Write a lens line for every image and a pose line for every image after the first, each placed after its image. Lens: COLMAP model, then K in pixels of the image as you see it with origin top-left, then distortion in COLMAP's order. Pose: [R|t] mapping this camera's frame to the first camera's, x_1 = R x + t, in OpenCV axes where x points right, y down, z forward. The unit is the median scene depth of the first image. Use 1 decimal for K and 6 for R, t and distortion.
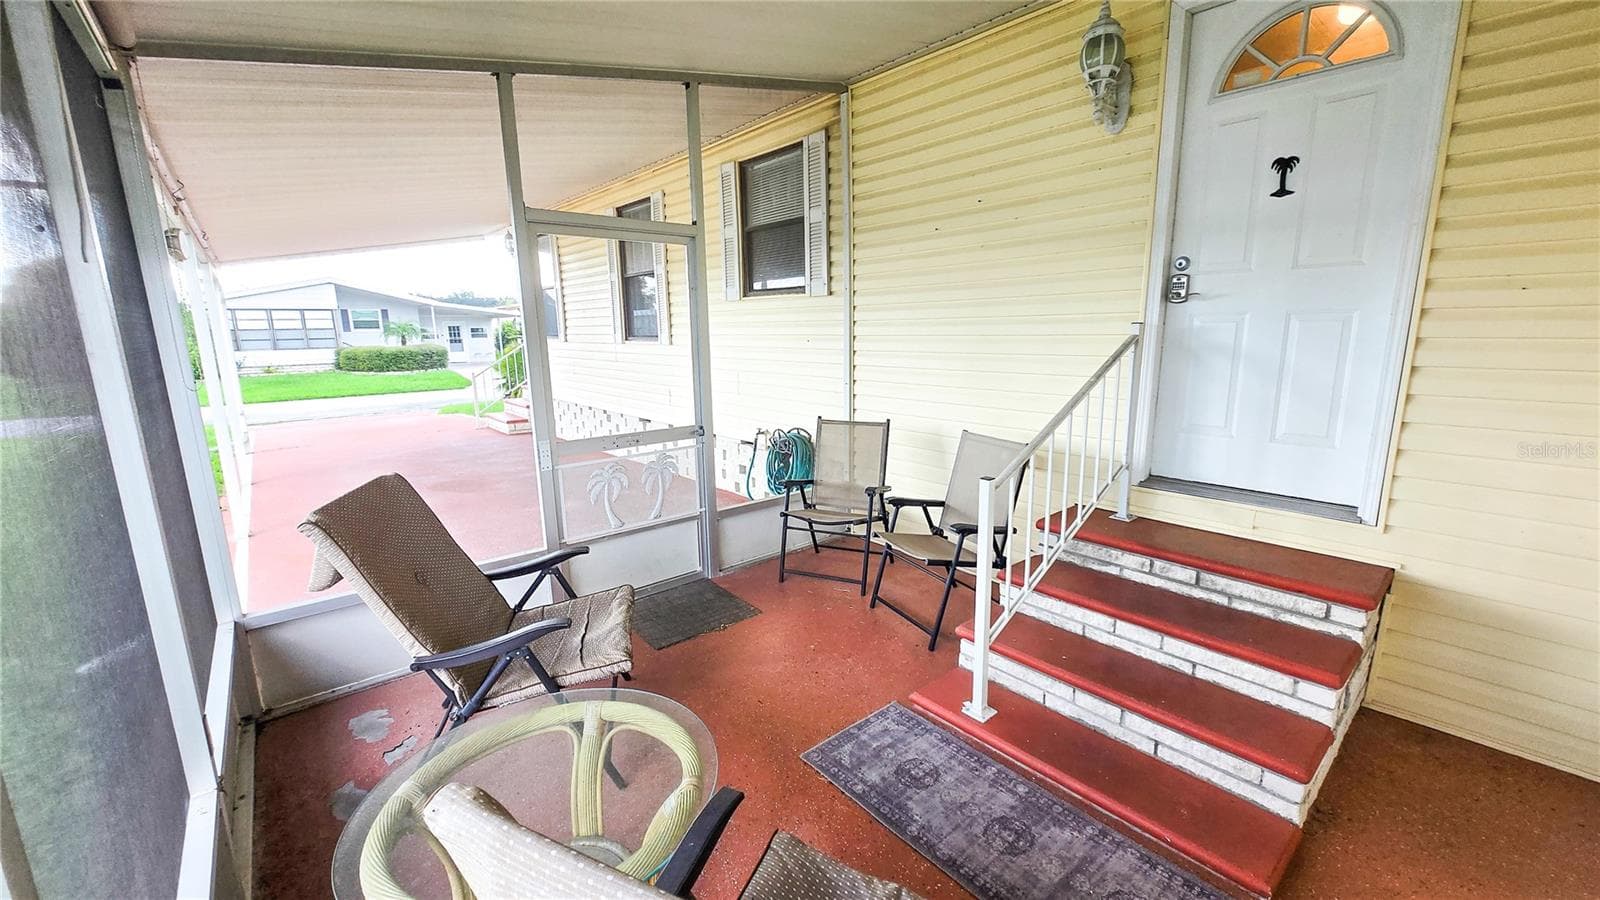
lens RADIAL K [[629.3, 0, 808.1], [0, 629.3, 454.9], [0, 0, 1]] dist [0.001033, -0.000347]
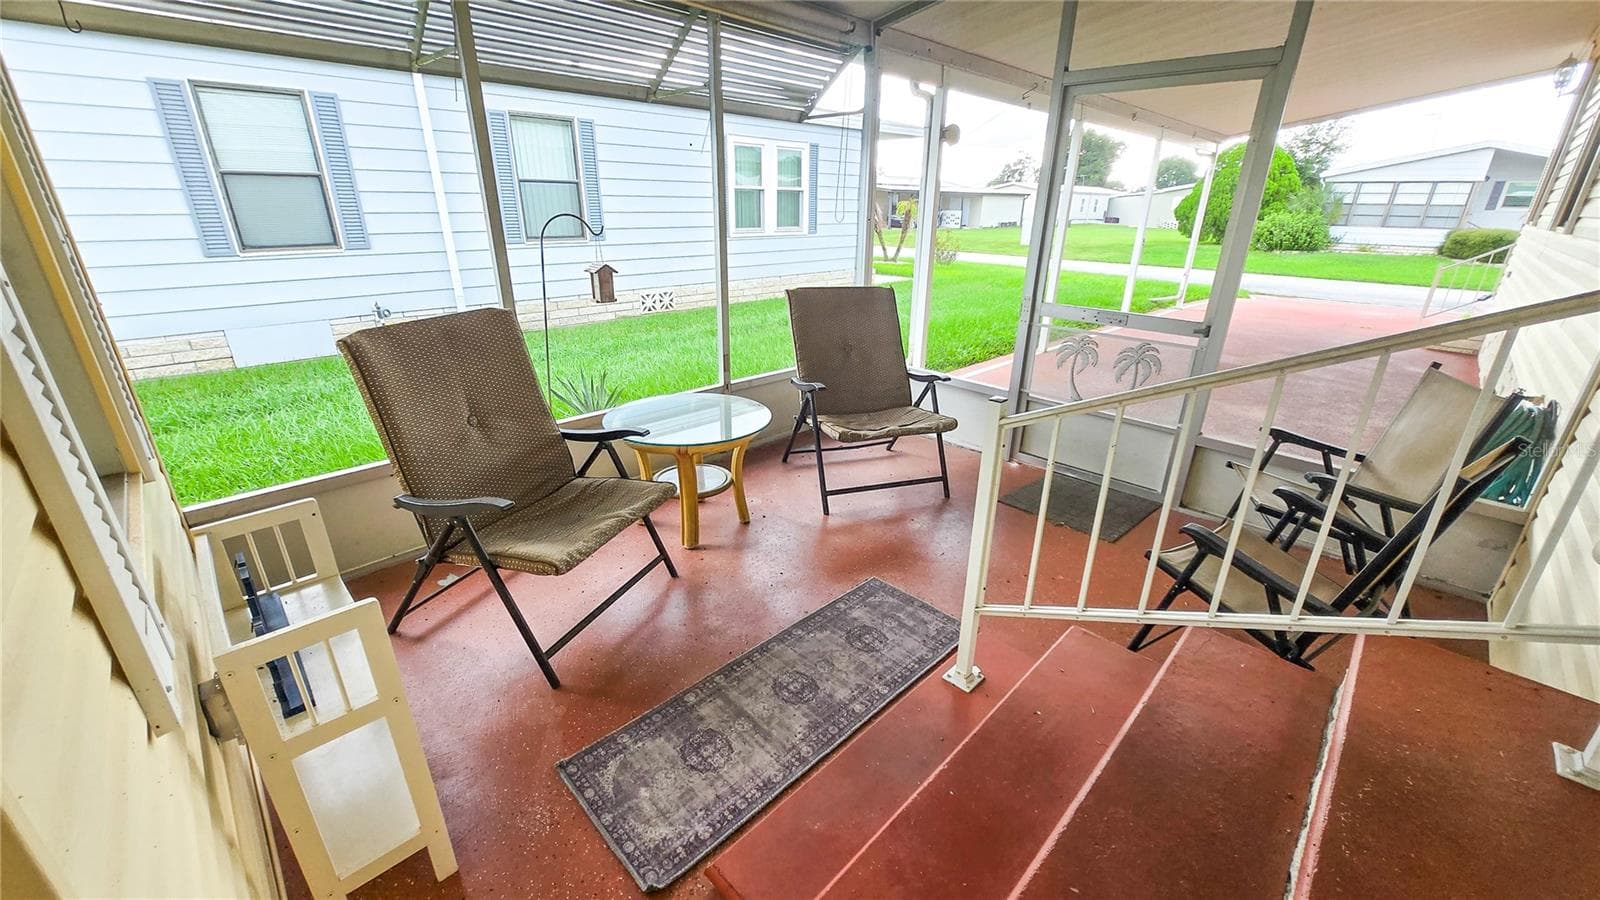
lens RADIAL K [[629.3, 0, 806.2], [0, 629.3, 445.9], [0, 0, 1]] dist [0.001033, -0.000347]
pose [[0.078275, 0.375189, -0.923638, 0.819853], [-0.215877, 0.910877, 0.351710, -0.106353], [0.973278, 0.171862, 0.152293, 0.557029]]
